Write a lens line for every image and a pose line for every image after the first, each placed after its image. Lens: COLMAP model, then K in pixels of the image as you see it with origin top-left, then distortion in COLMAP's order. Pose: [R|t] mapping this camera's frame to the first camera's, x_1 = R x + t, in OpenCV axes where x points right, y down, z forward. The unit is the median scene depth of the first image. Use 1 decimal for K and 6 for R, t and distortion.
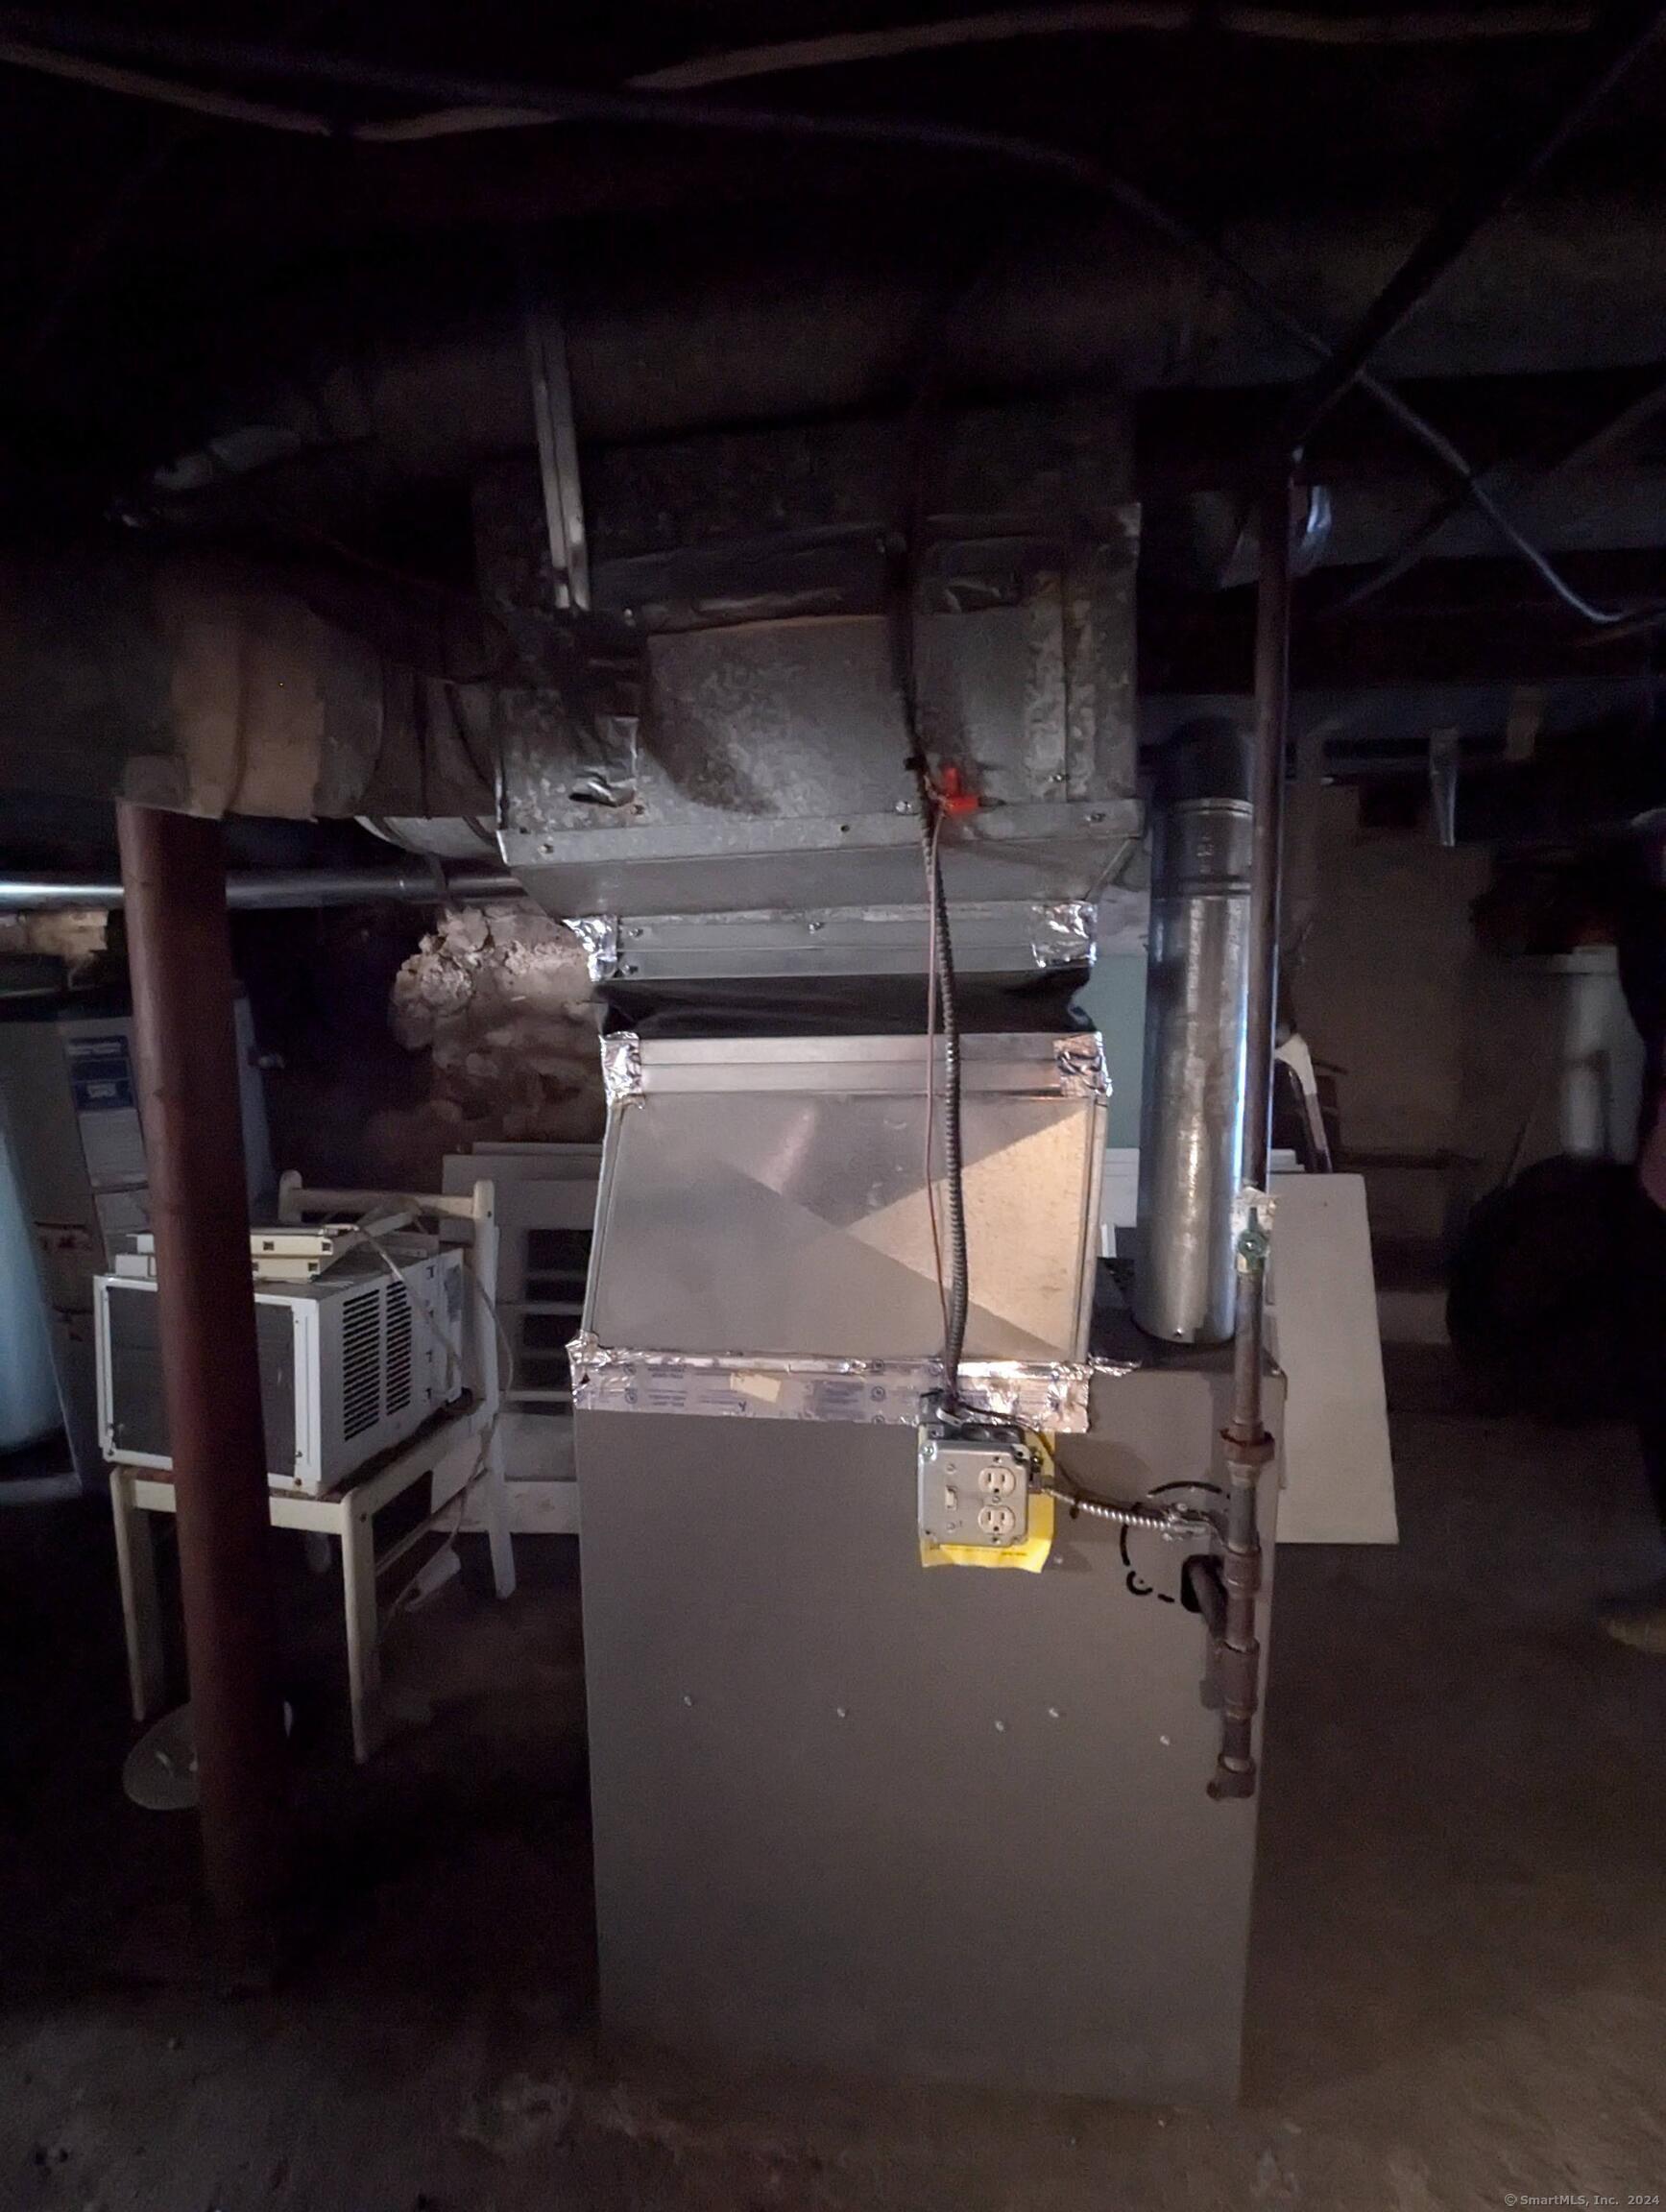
lens RADIAL K [[1053.5, 0, 818.6], [0, 1053.5, 1105.6], [0, 0, 1]] dist [0.004734, -0.000410]
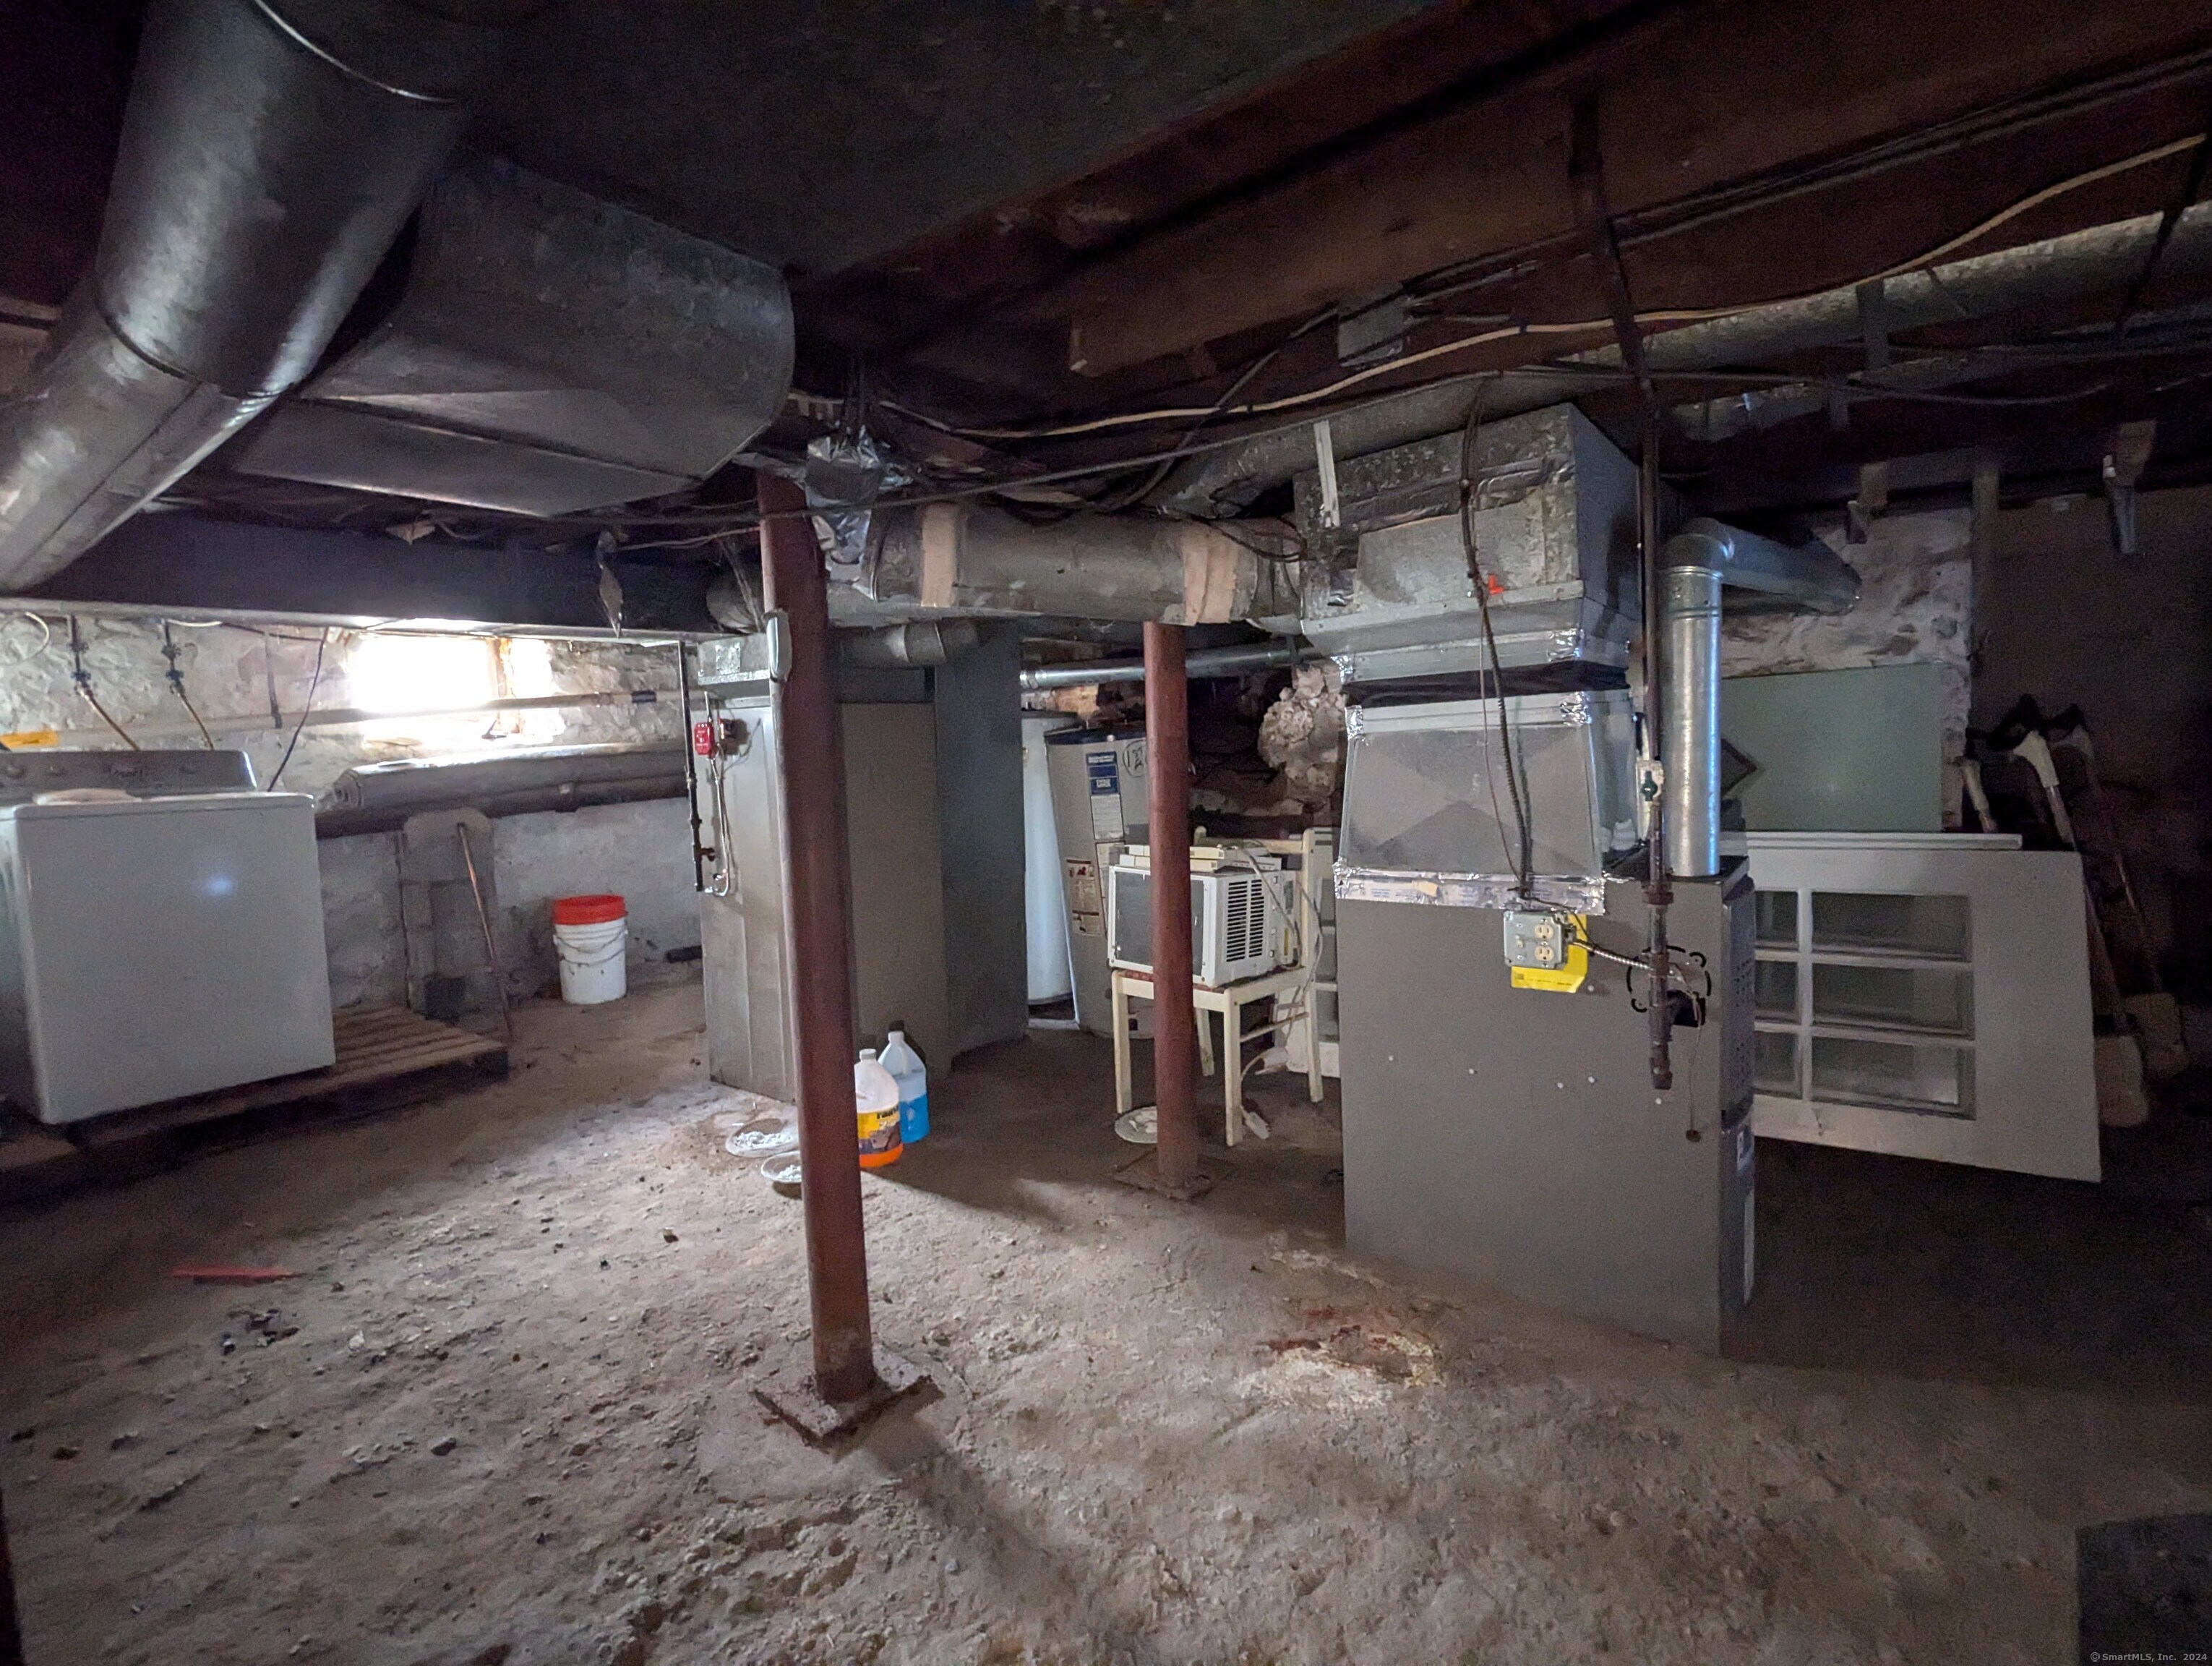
lens RADIAL K [[1053.6, 0, 1109.2], [0, 1053.6, 832.3], [0, 0, 1]] dist [0.004734, -0.000410]
pose [[0.863404, 0.013144, -0.504342, 0.282488], [-0.033890, 0.998914, -0.031984, 0.165007], [0.503374, 0.044707, 0.862911, -0.668310]]
